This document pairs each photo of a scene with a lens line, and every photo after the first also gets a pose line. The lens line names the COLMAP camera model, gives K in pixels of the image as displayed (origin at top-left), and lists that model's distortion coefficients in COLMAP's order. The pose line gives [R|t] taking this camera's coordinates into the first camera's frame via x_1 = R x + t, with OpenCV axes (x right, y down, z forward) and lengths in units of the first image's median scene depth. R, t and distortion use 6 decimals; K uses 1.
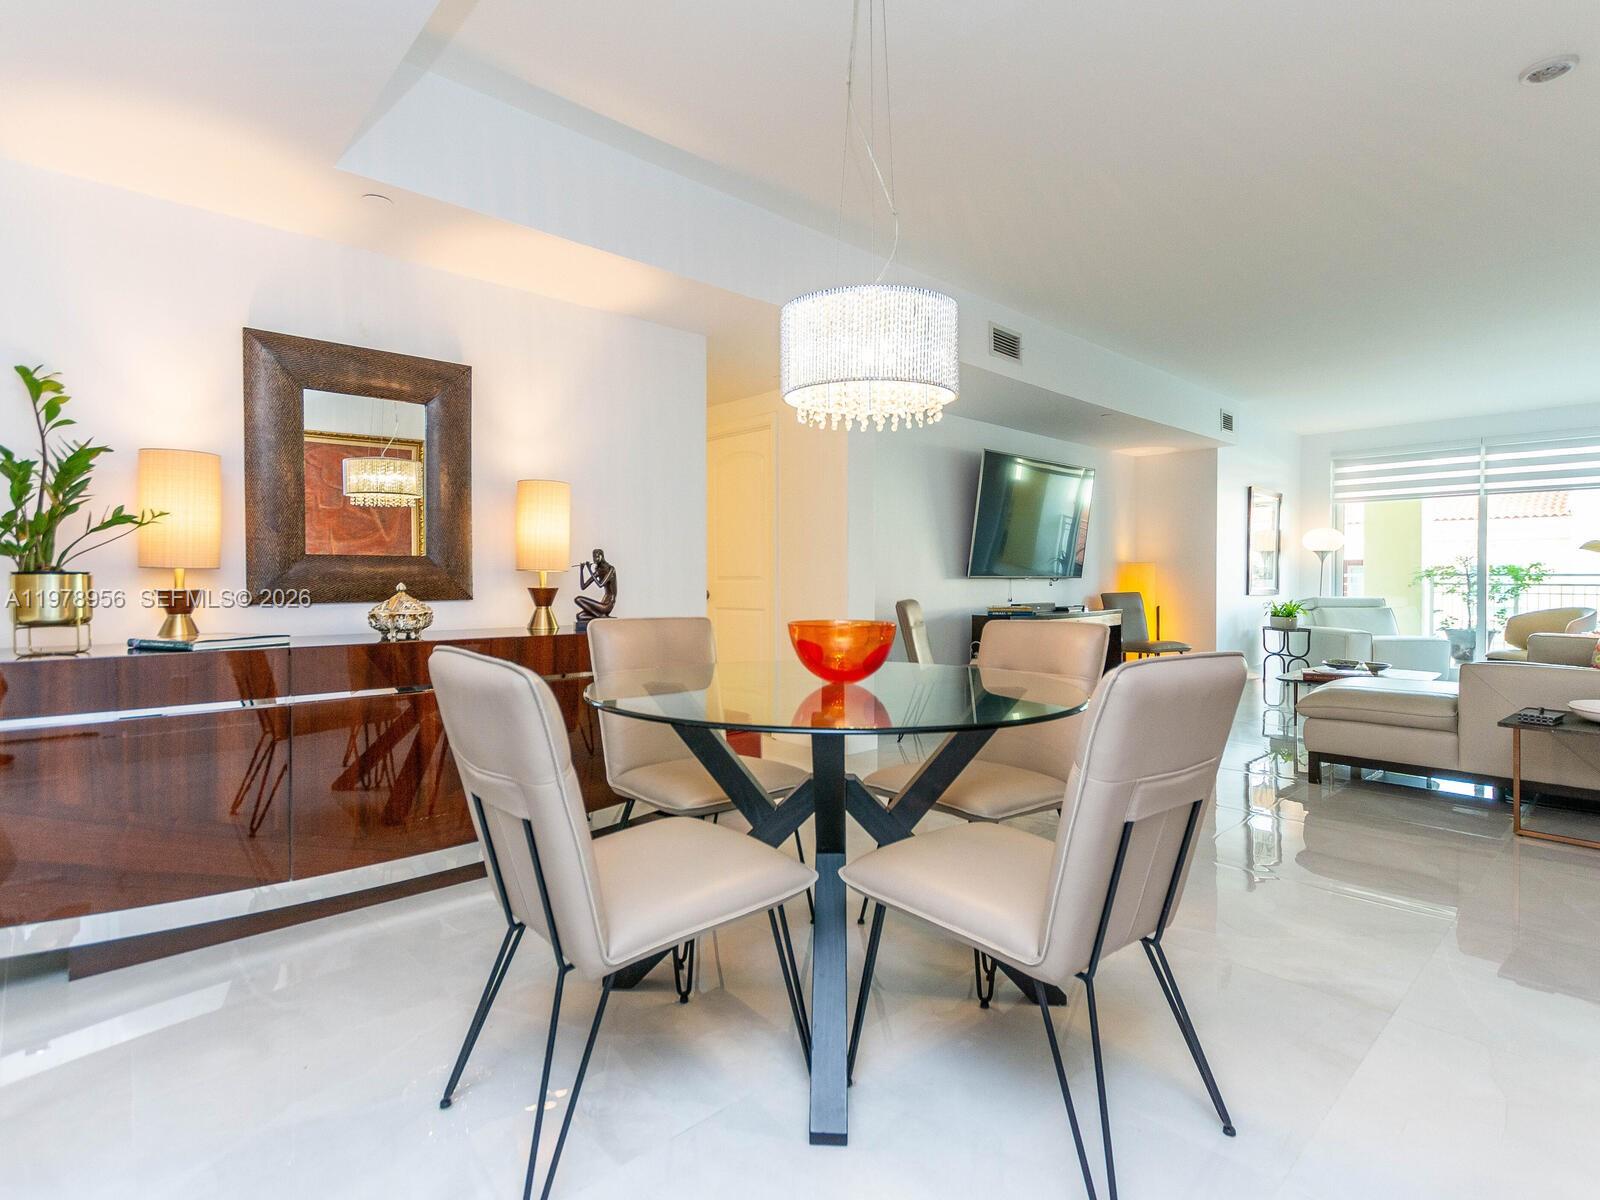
lens RADIAL K [[786.8, 0, 800.1], [0, 786.8, 629.6], [0, 0, 1]] dist [0.003930, 0.000174]
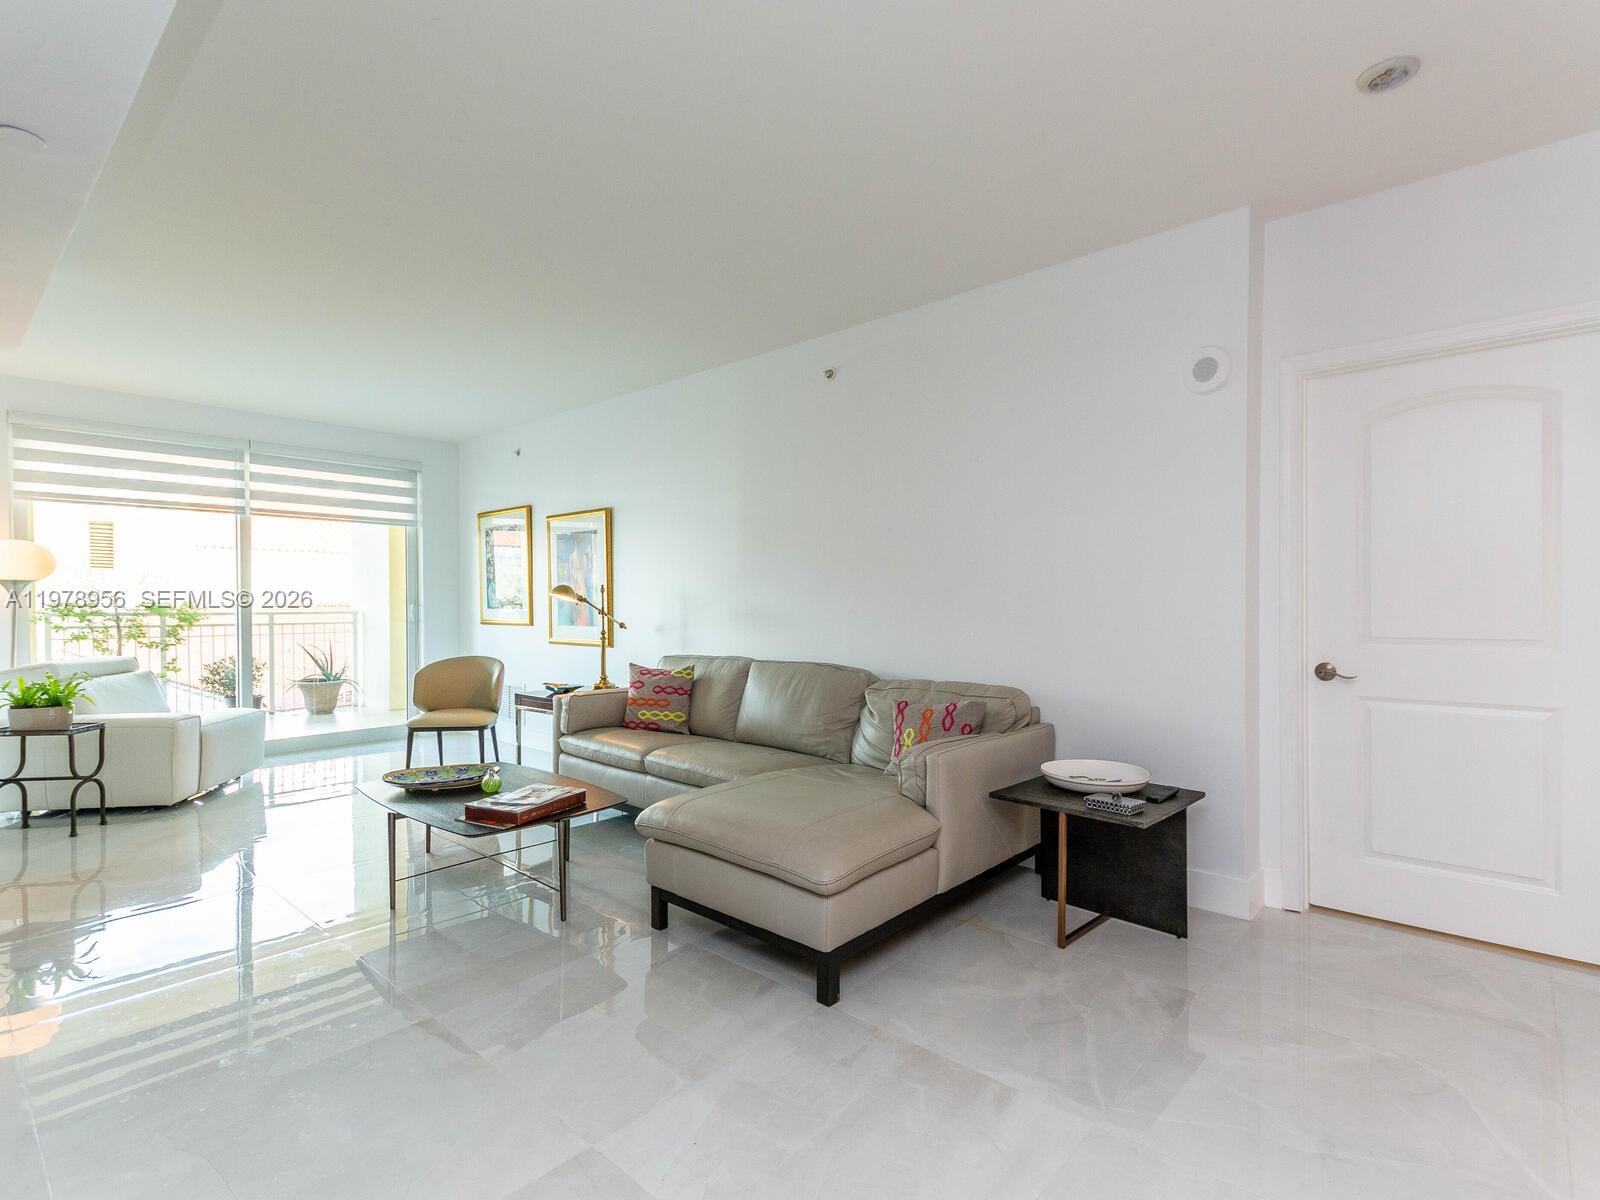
lens RADIAL K [[786.8, 0, 800.1], [0, 786.8, 629.6], [0, 0, 1]] dist [0.003930, 0.000174]
pose [[-0.100780, -0.038682, 0.994156, 0.046271], [0.070416, 0.996461, 0.045910, -0.054945], [-0.992414, 0.074631, -0.097700, 0.529189]]
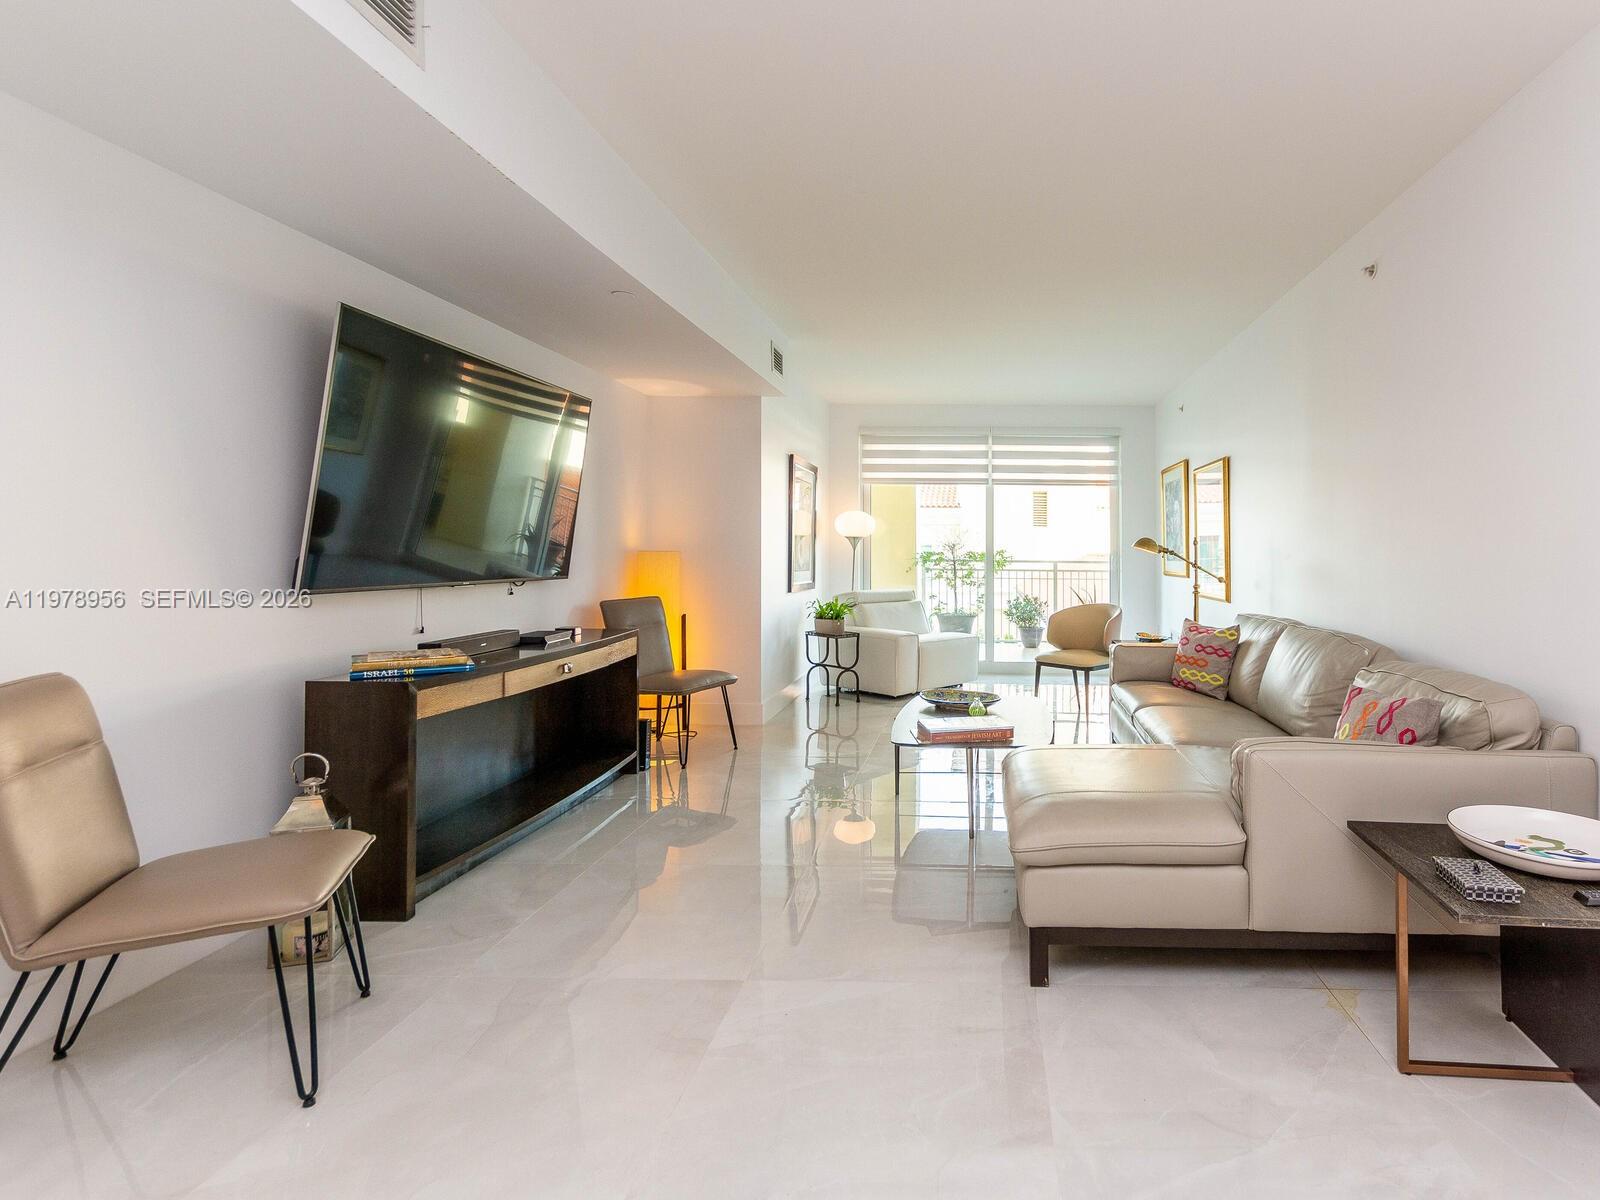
lens RADIAL K [[807.0, 0, 967.1], [0, 807.0, 547.6], [0, 0, 1]] dist [0.003201, 0.000154]
pose [[0.682238, 0.005803, 0.731107, 0.104161], [0.043894, 0.997840, -0.048880, -0.042239], [-0.729811, 0.065439, 0.680509, 0.326897]]
